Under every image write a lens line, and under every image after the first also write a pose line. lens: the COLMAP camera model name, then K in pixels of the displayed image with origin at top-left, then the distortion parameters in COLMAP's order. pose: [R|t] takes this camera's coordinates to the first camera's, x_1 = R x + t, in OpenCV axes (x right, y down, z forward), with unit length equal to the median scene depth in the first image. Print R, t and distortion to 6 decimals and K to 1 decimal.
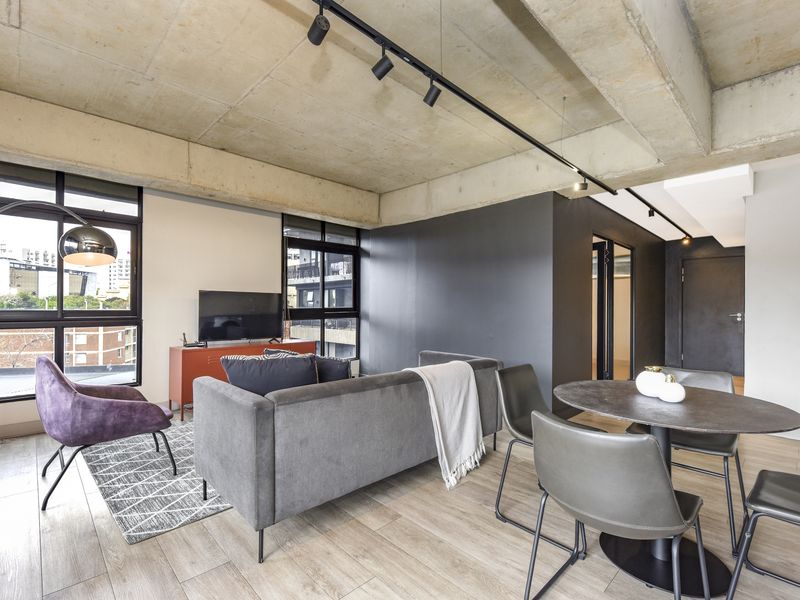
lens RADIAL K [[388.3, 0, 399.7], [0, 388.3, 307.1], [0, 0, 1]] dist [0.011986, -0.001072]
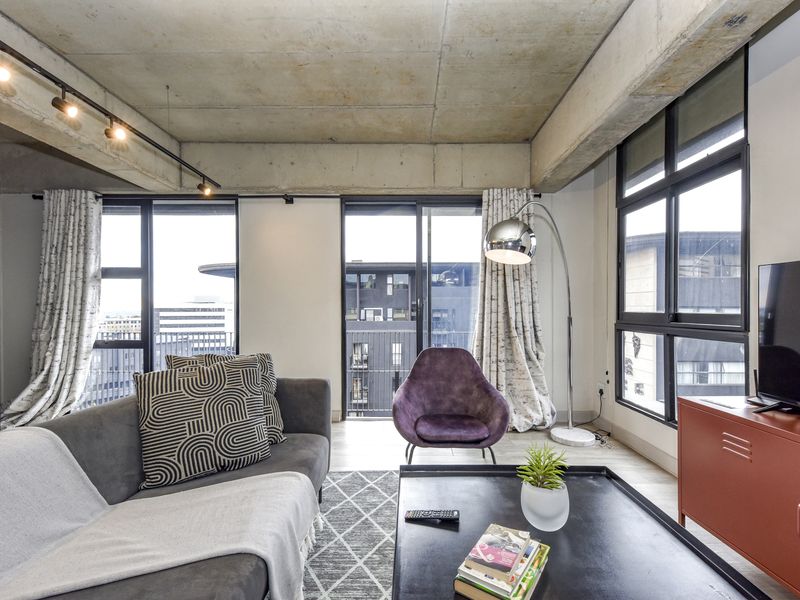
lens RADIAL K [[373.5, 0, 401.7], [0, 373.5, 308.5], [0, 0, 1]] dist [0.014898, -0.000038]
pose [[-0.711882, -0.001592, -0.702297, 0.012550], [-0.000075, 0.999998, -0.002191, 0.000657], [0.702299, -0.001507, -0.711881, 0.743382]]
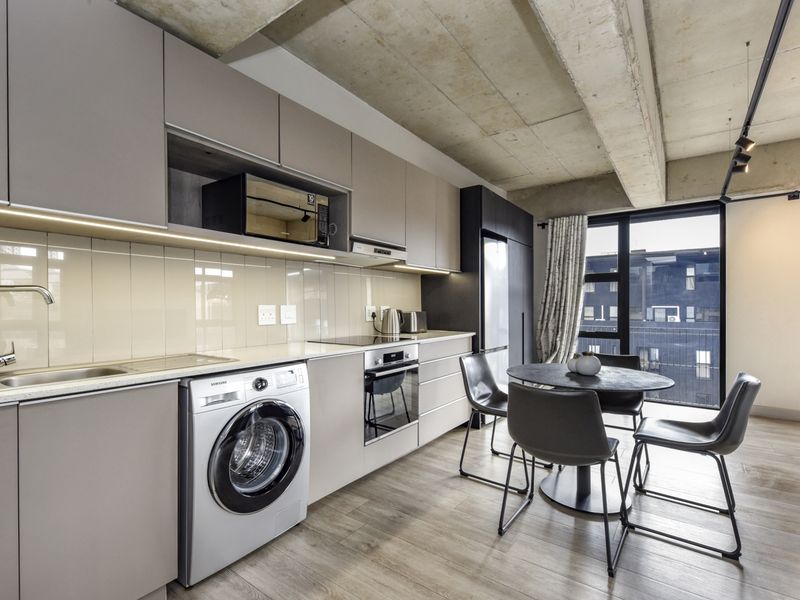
lens RADIAL K [[388.3, 0, 399.7], [0, 388.3, 307.1], [0, 0, 1]] dist [0.011986, -0.001072]
pose [[-0.986730, -0.003587, -0.162333, 0.474841], [-0.003786, 0.999992, 0.000917, 0.002351], [0.162328, 0.001520, -0.986736, 0.696291]]
